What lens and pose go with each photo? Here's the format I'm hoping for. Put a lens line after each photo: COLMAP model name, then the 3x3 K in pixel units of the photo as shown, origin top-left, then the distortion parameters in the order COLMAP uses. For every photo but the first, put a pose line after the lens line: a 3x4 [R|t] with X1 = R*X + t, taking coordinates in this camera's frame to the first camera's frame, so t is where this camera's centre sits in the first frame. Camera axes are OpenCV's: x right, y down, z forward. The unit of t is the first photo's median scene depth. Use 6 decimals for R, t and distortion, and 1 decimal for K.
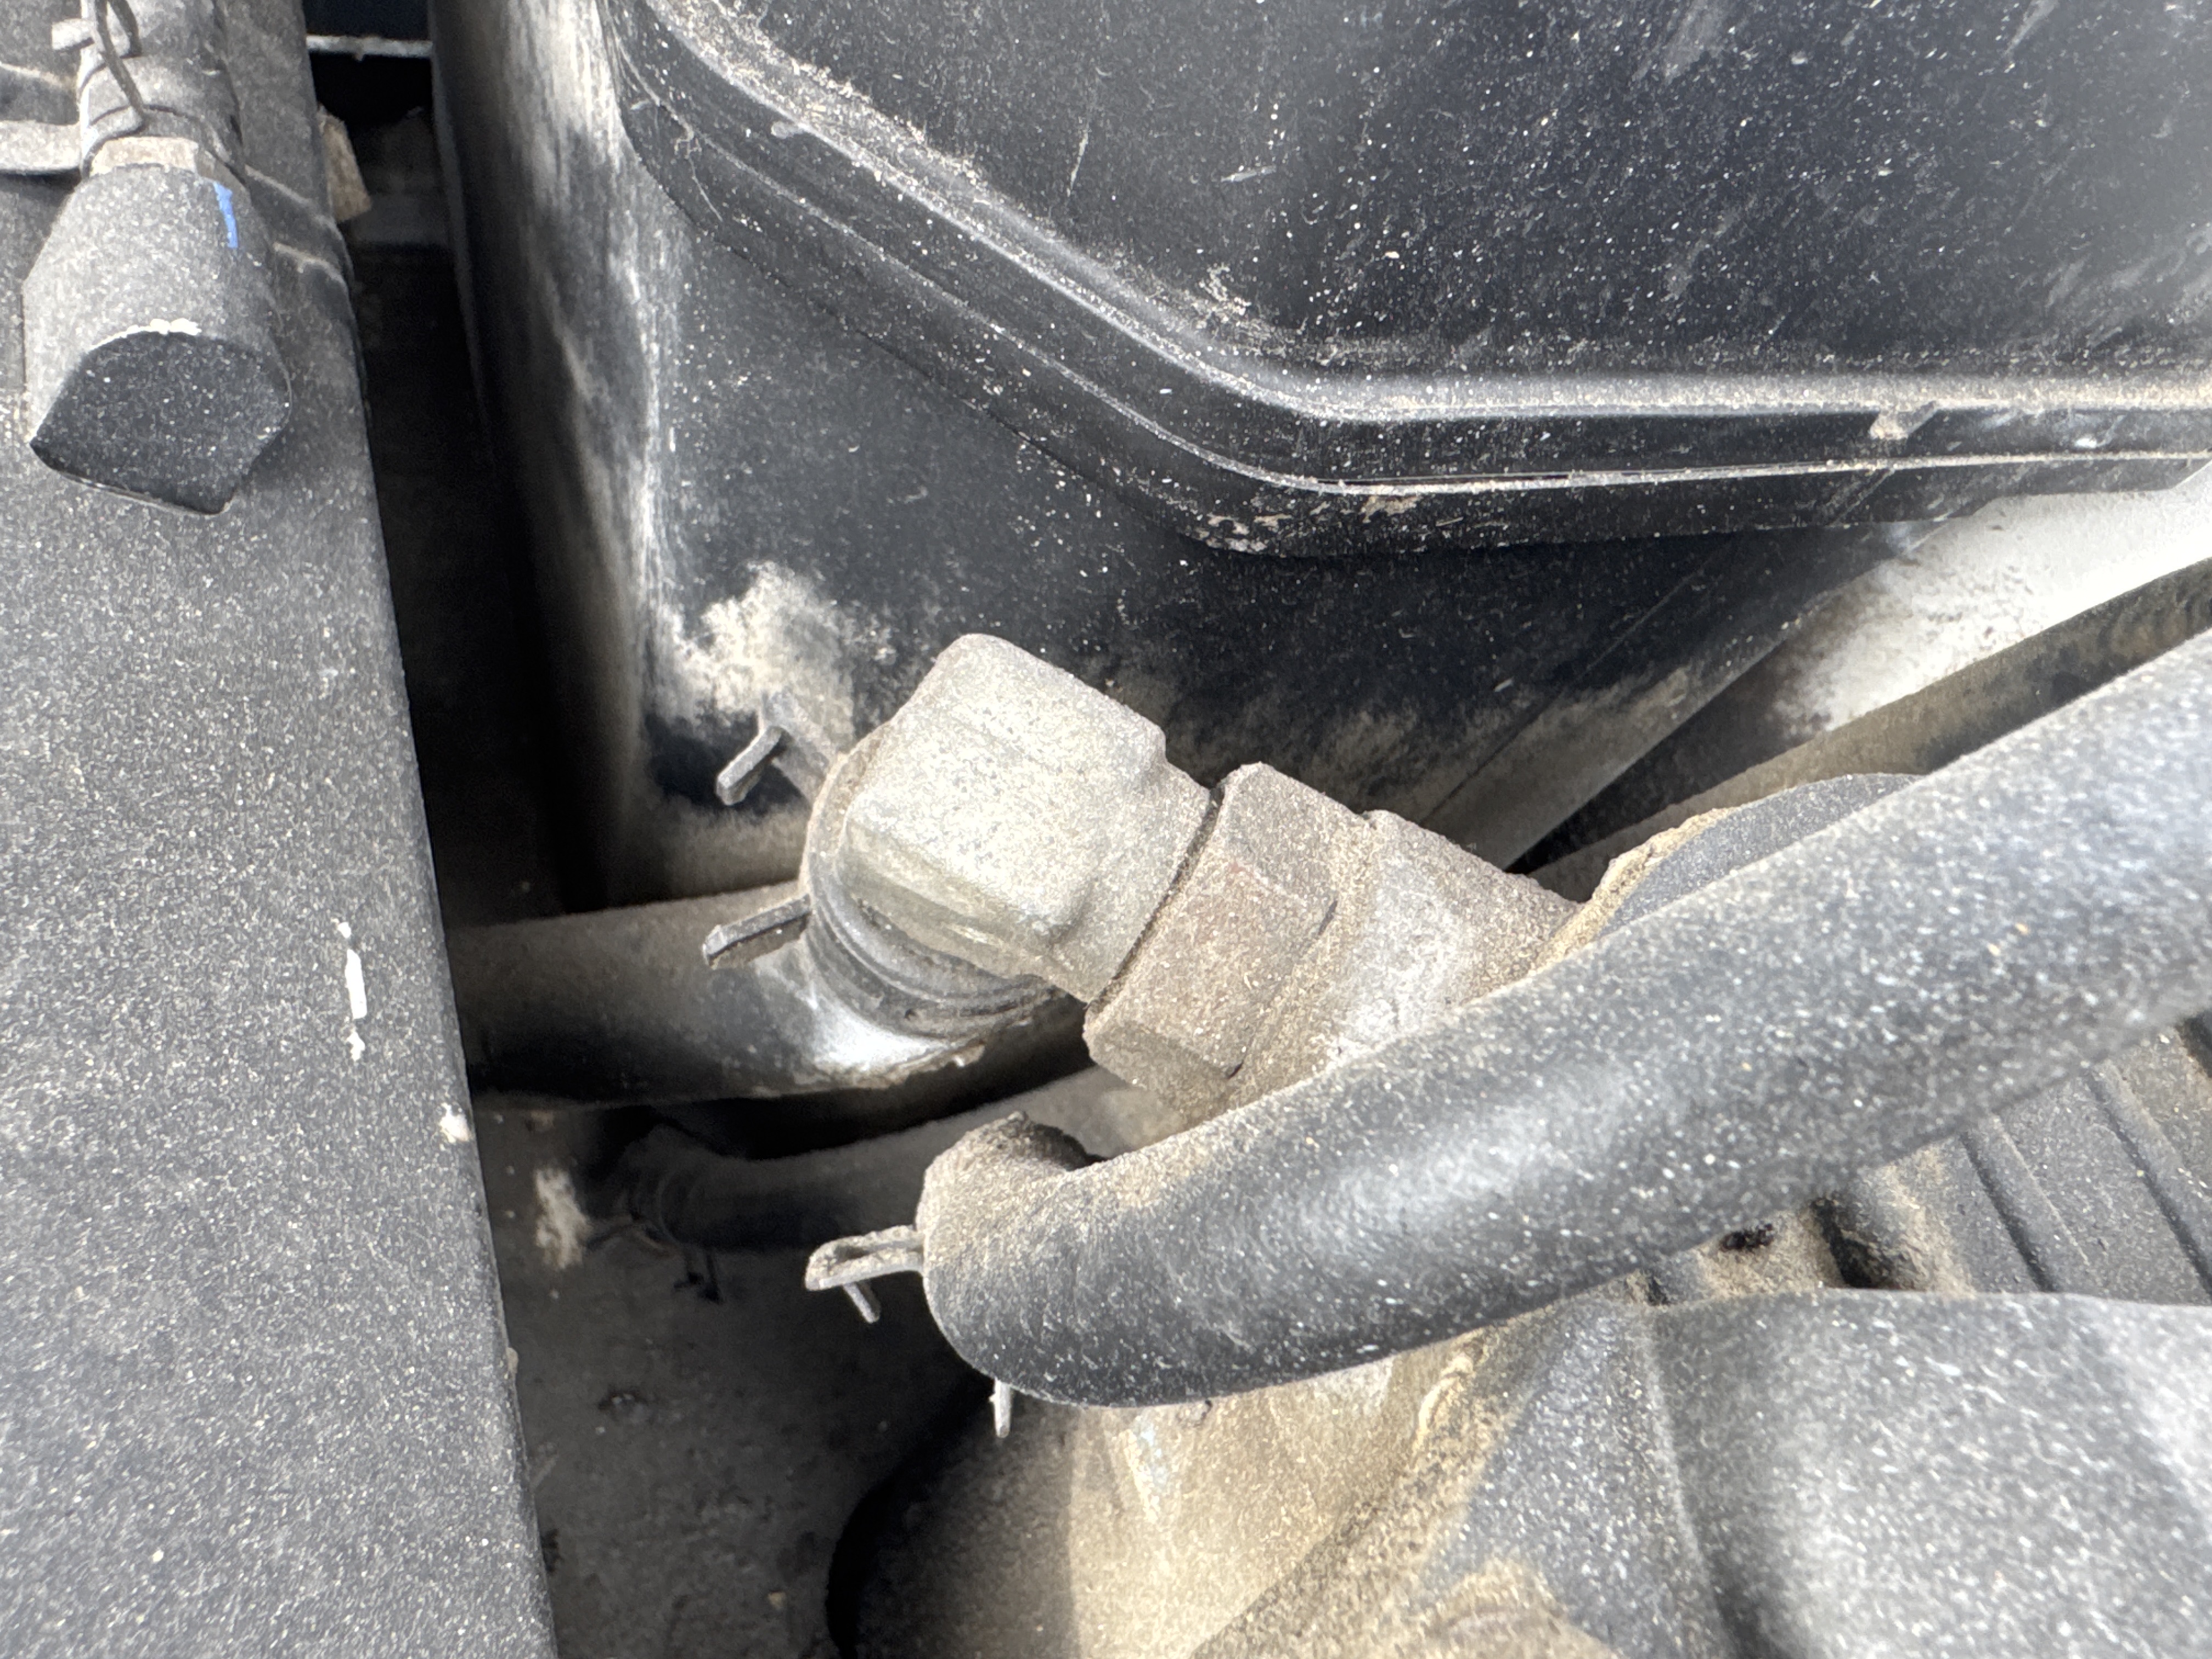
lens RADIAL K [[1524.2, 0, 1106.0], [0, 1524.2, 829.5], [0, 0, 1]] dist [-0.047319, -0.000678]
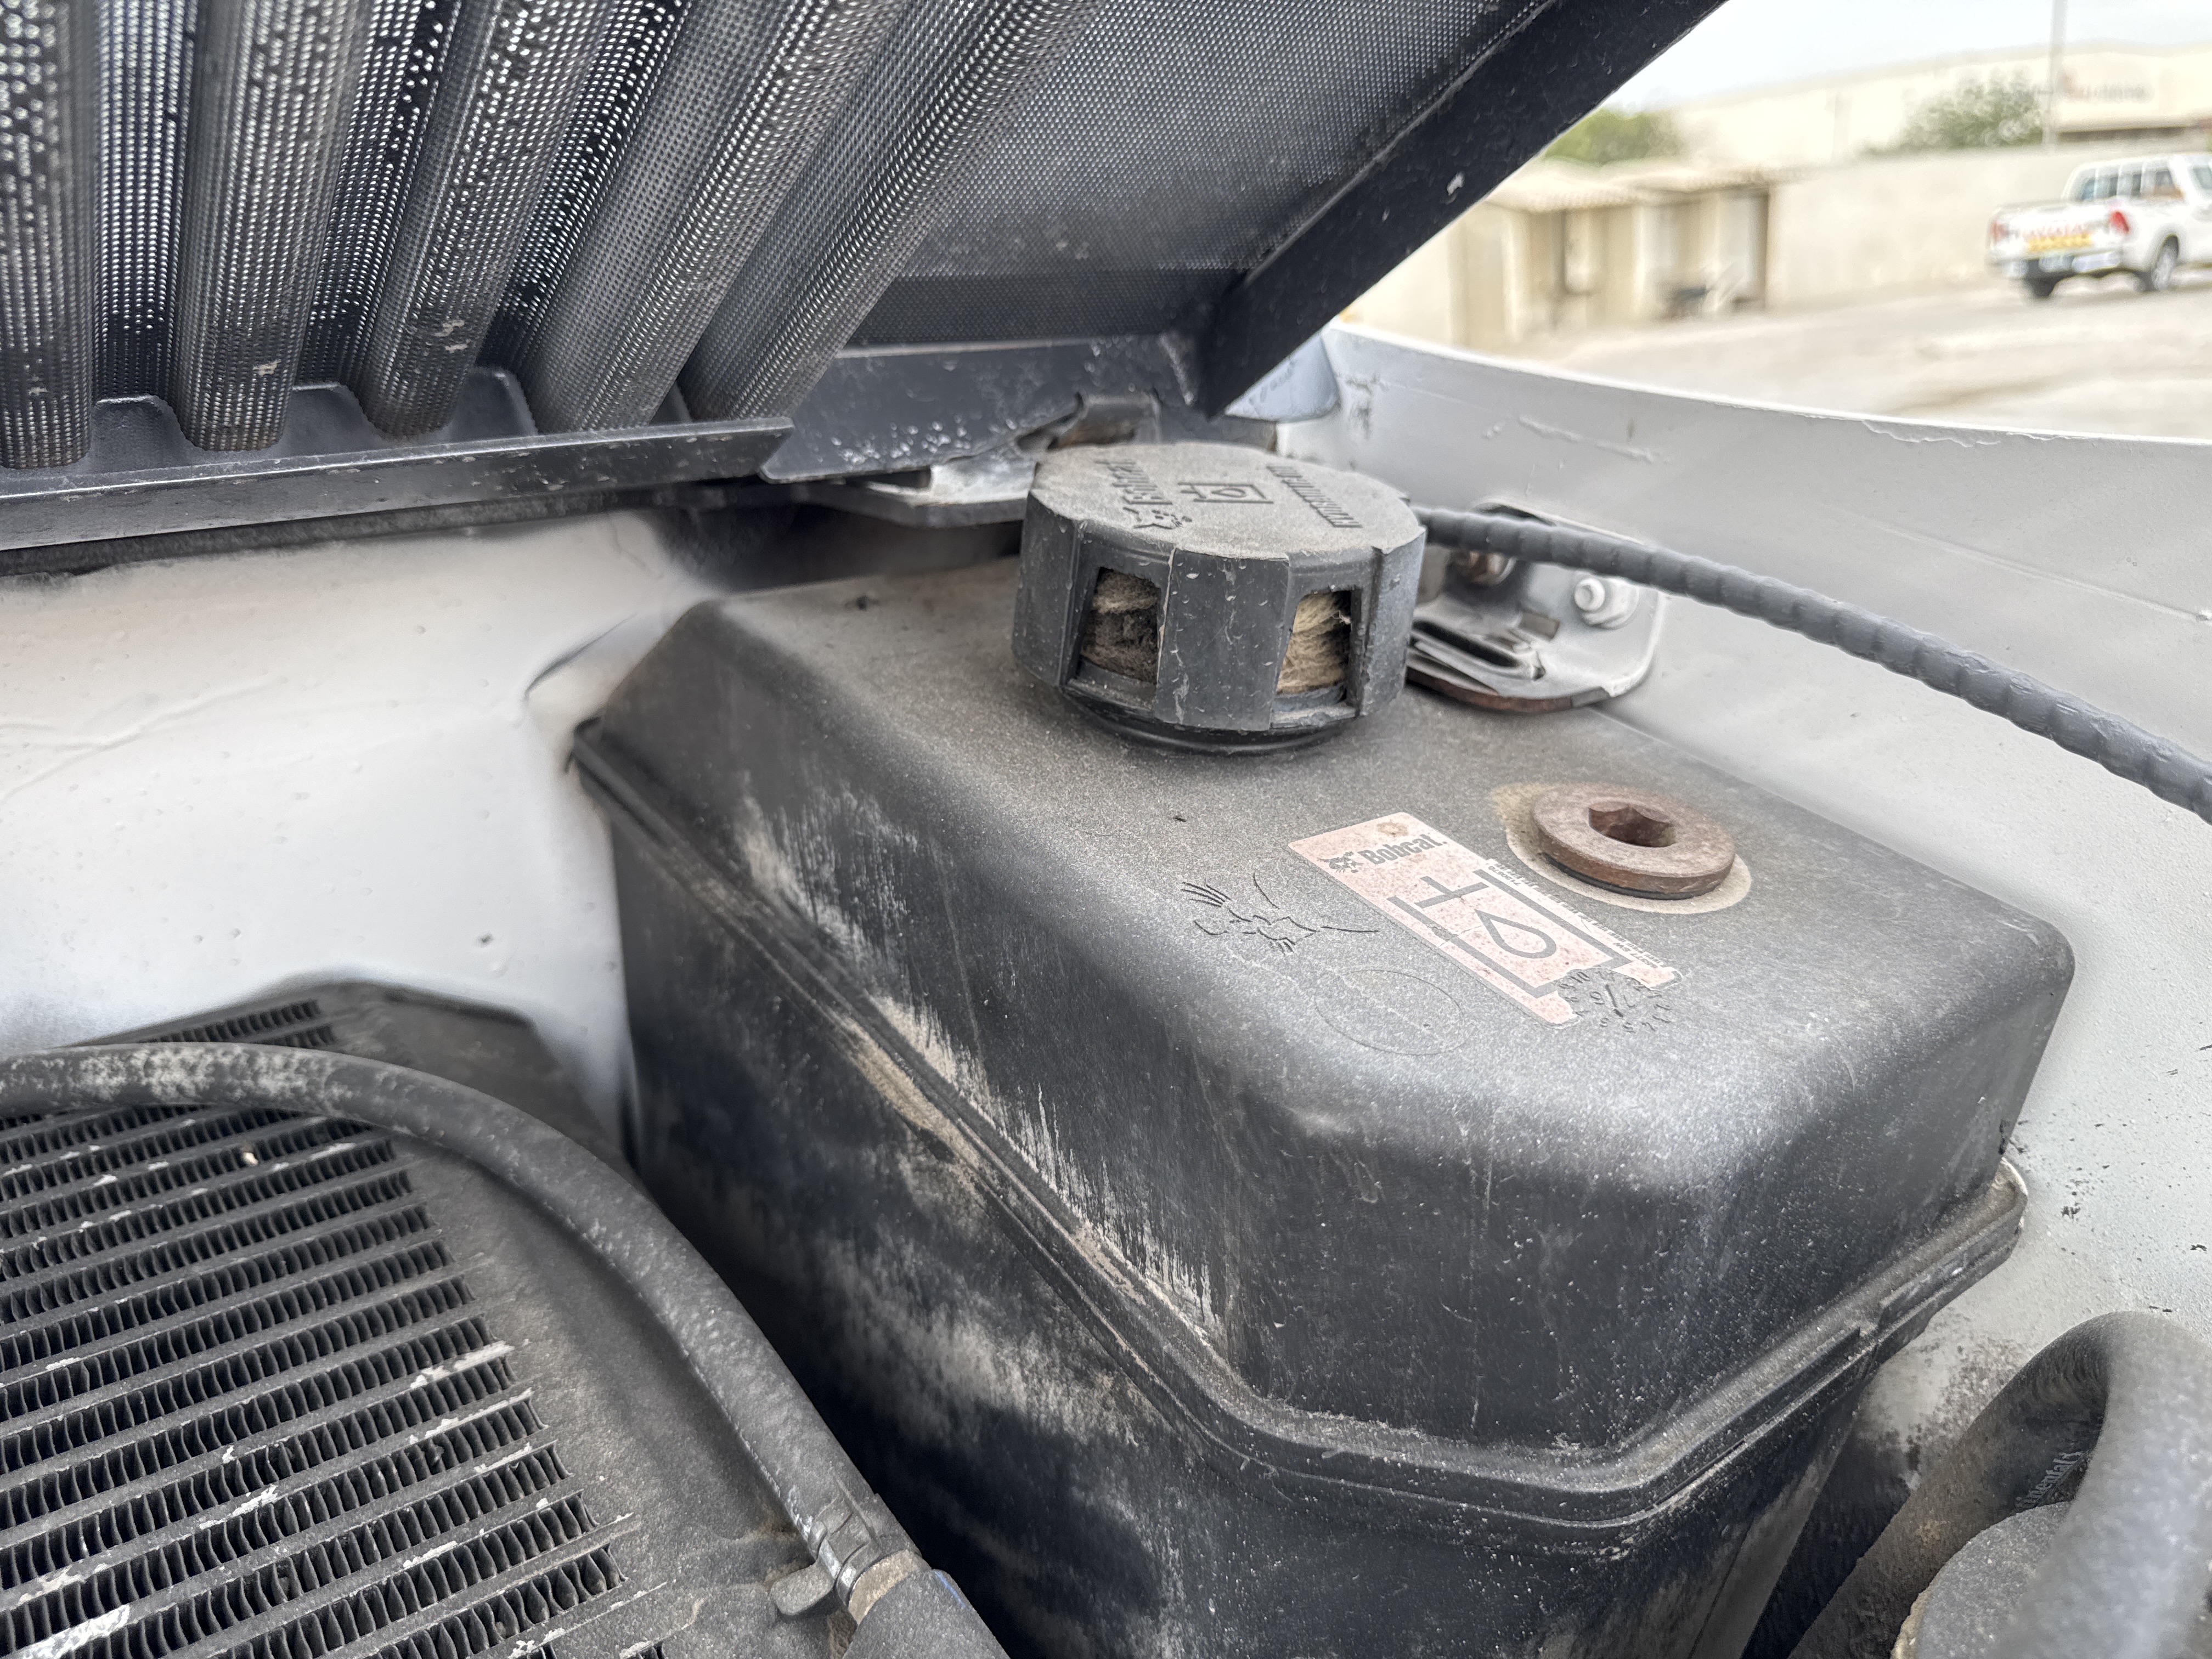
lens RADIAL K [[1554.4, 0, 1106.0], [0, 1554.4, 829.5], [0, 0, 1]] dist [-0.043079, -0.004976]
pose [[0.925650, -0.341005, 0.163977, -0.524409], [0.377623, 0.805098, -0.457403, -0.303995], [0.023959, 0.485317, 0.874010, -1.138411]]
